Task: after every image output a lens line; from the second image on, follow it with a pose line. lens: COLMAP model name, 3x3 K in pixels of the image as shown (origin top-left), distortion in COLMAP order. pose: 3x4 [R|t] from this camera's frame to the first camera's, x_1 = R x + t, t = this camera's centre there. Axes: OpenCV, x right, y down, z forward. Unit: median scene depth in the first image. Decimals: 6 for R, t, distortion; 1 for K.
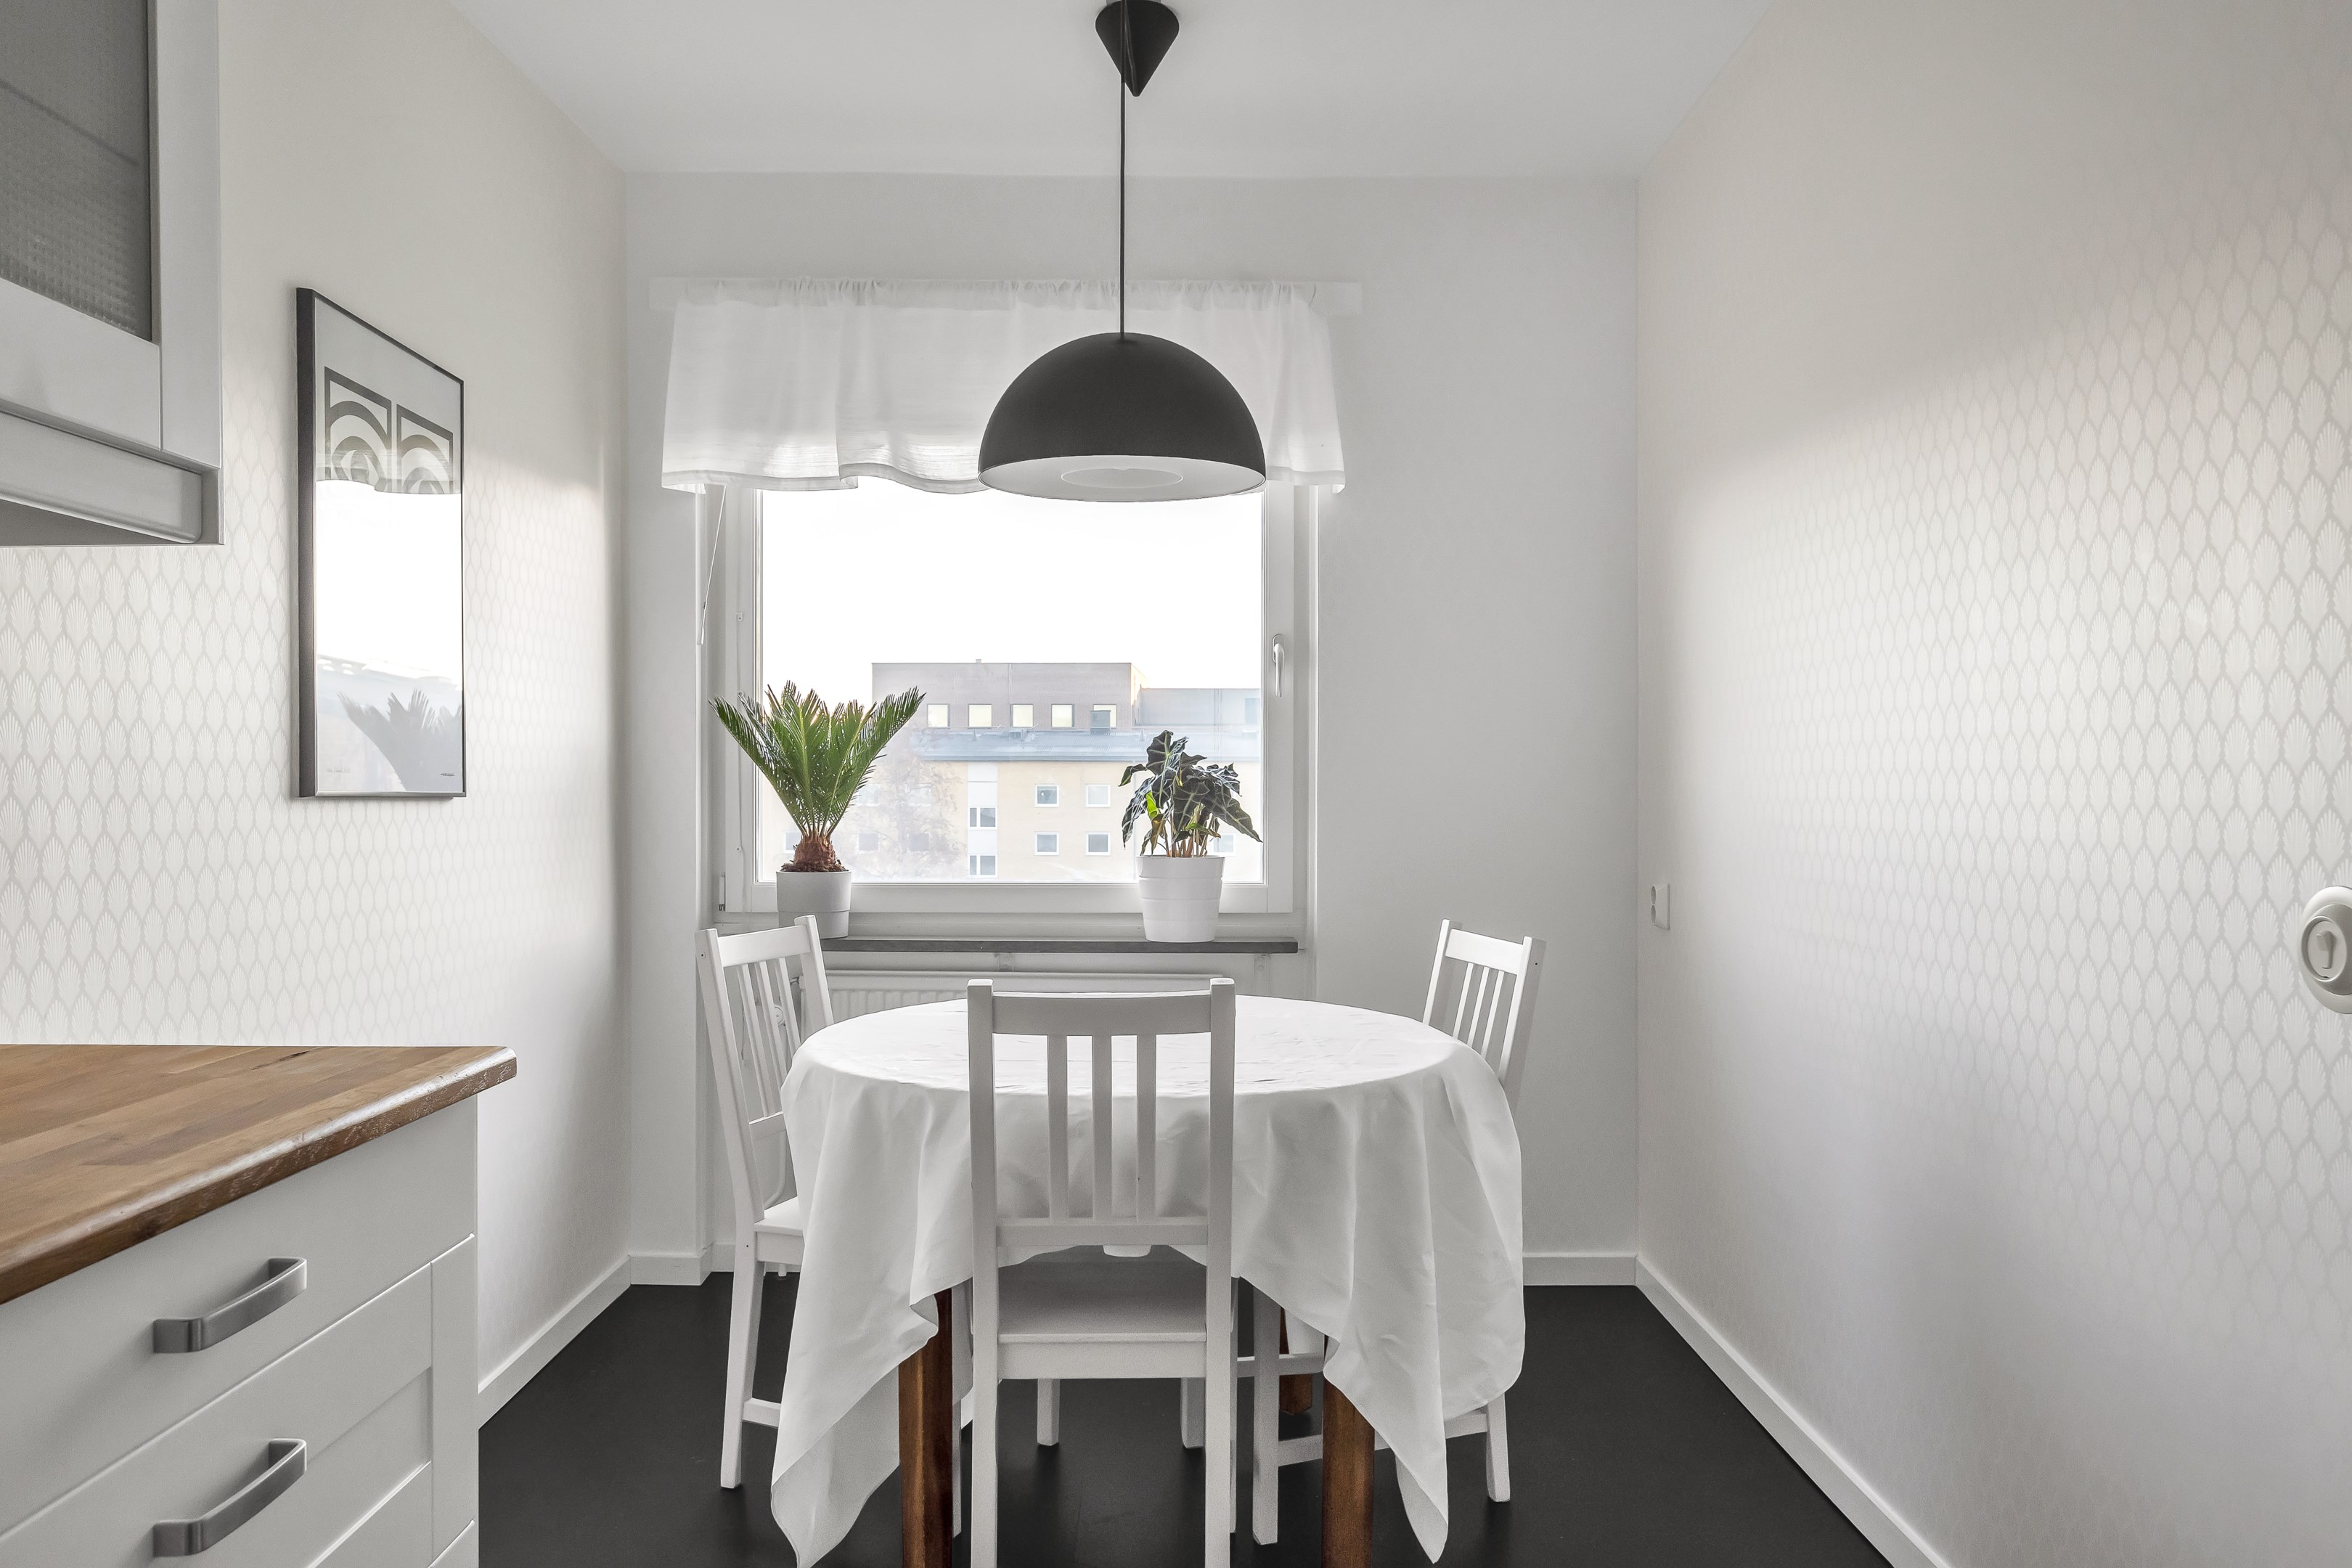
lens RADIAL K [[1662.7, 0, 1176.0], [0, 1662.7, 784.0], [0, 0, 1]] dist [-0.001499, -0.000194]
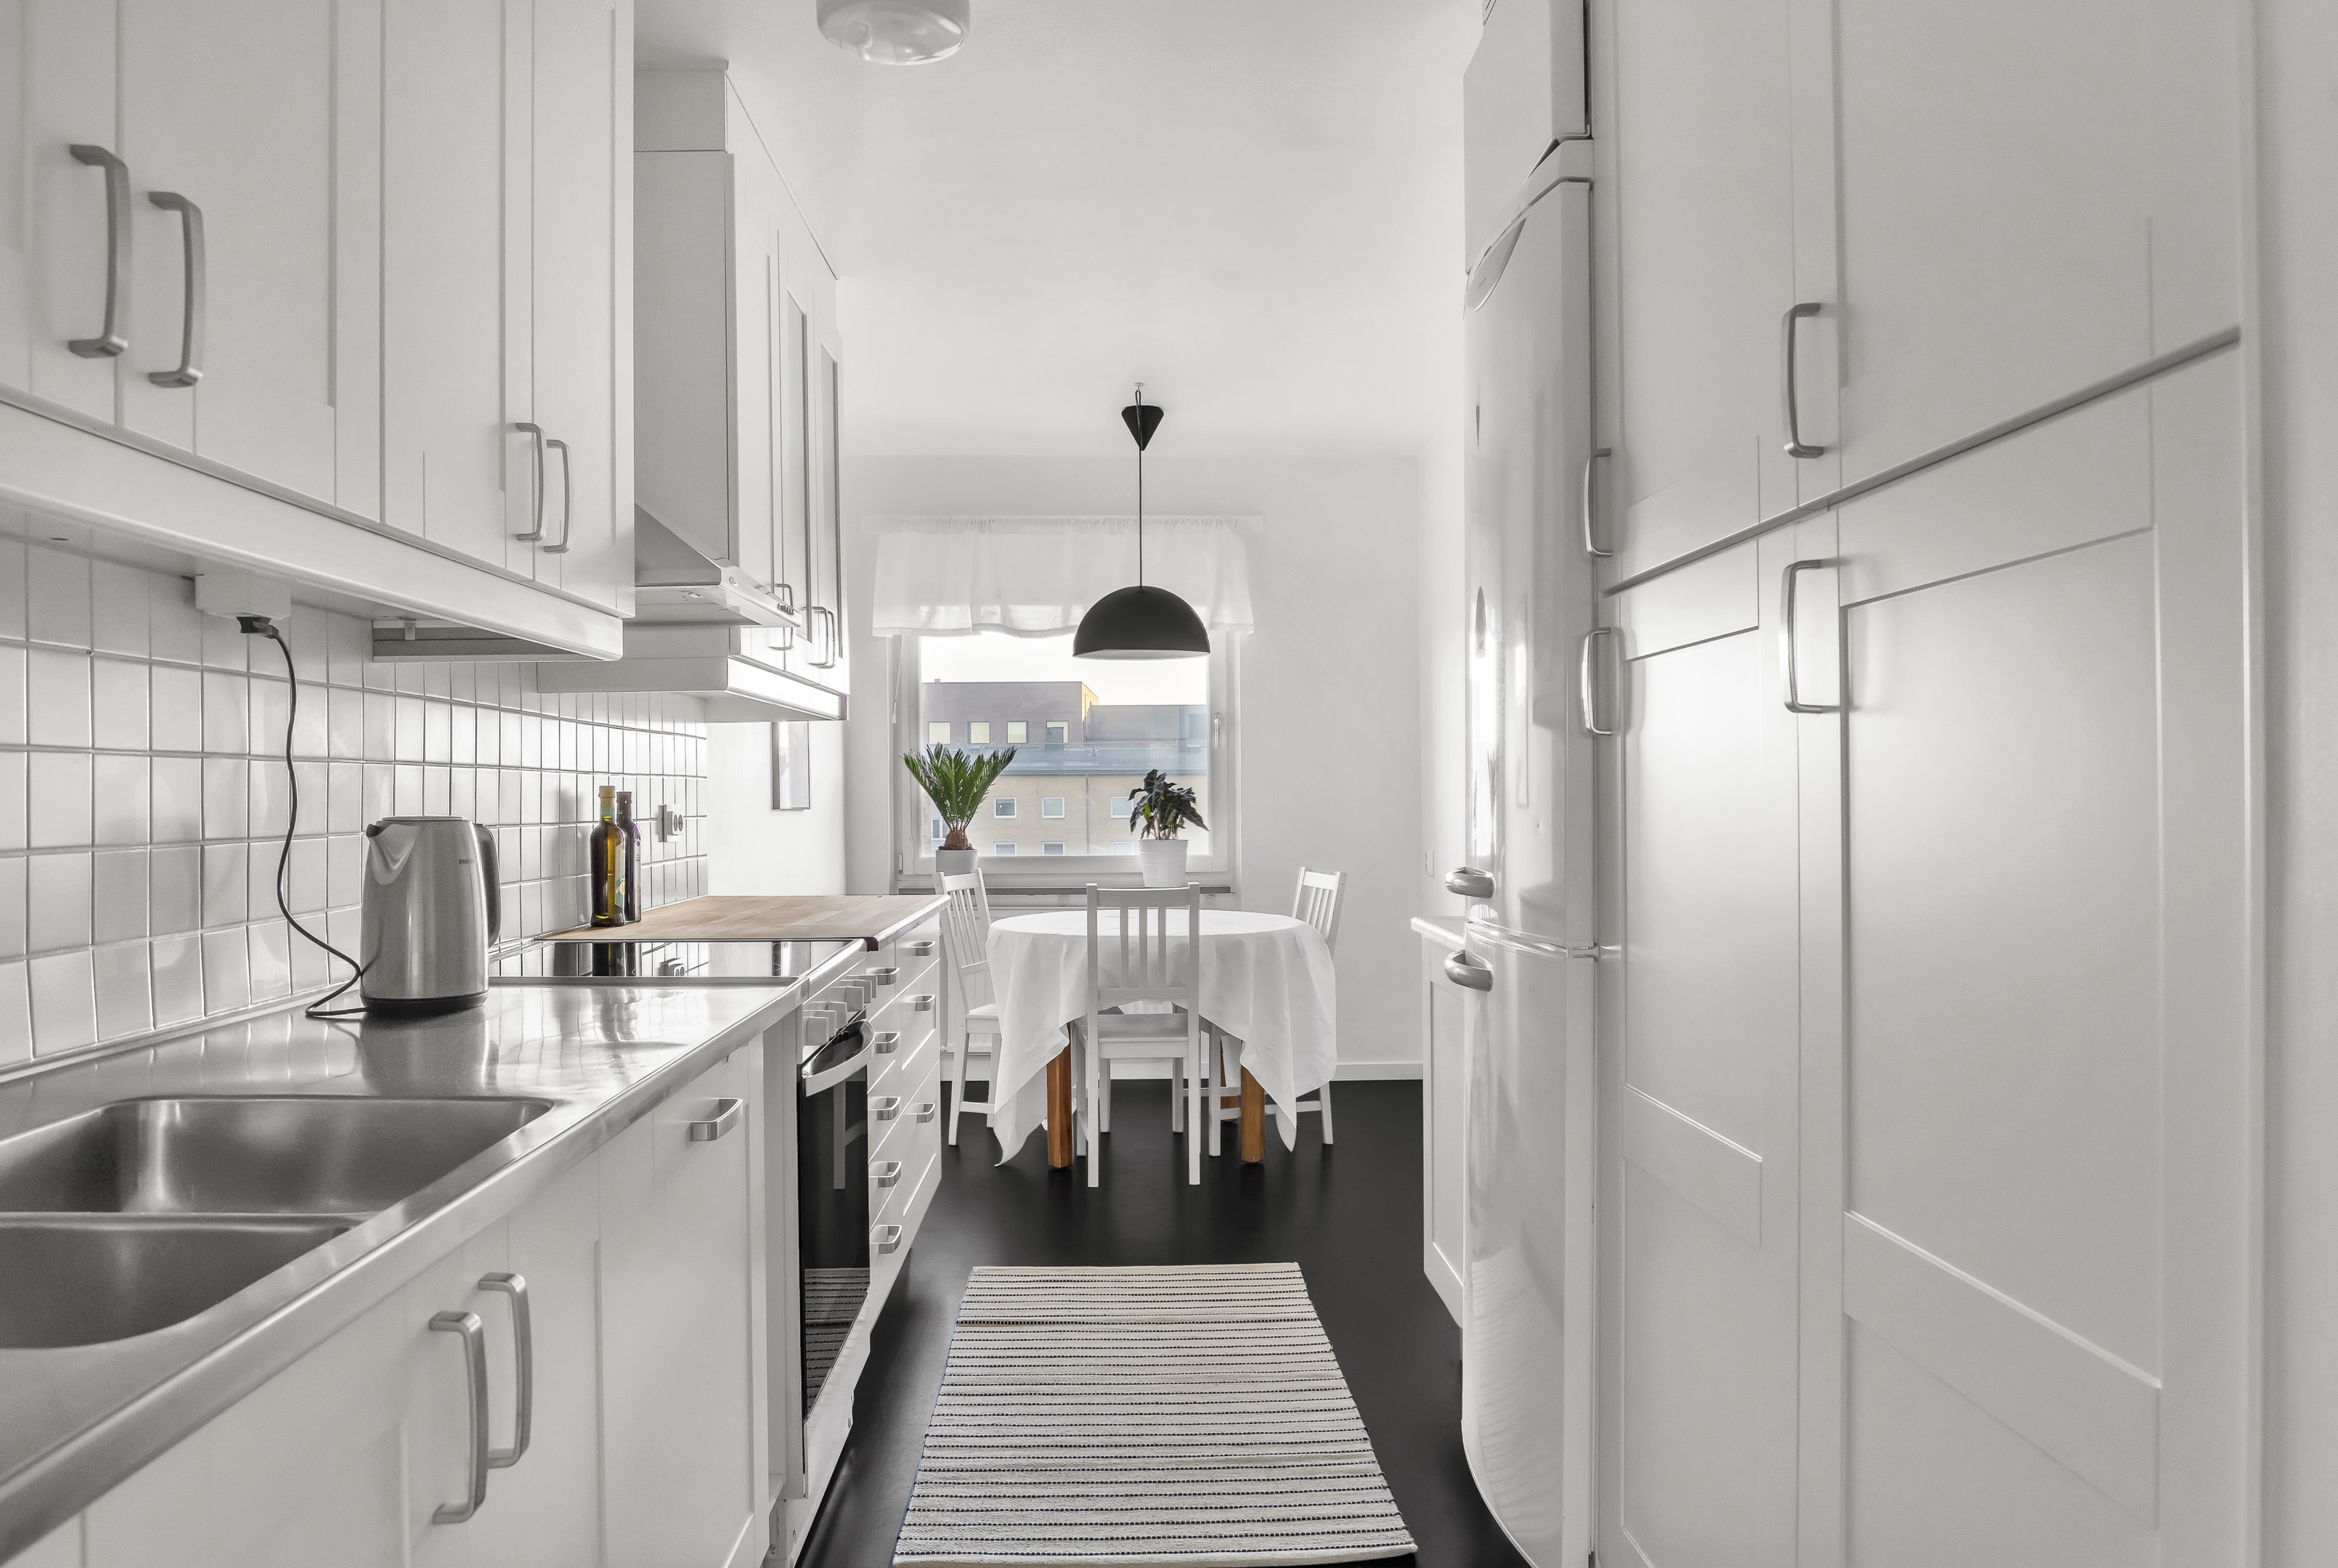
lens RADIAL K [[1604.0, 0, 1168.0], [0, 1604.0, 762.8], [0, 0, 1]] dist [-0.014357, 0.001019]
pose [[0.999530, -0.008624, 0.029432, -0.053302], [0.009200, 0.999768, -0.019478, -0.006564], [-0.029257, 0.019739, 0.999377, -0.903286]]
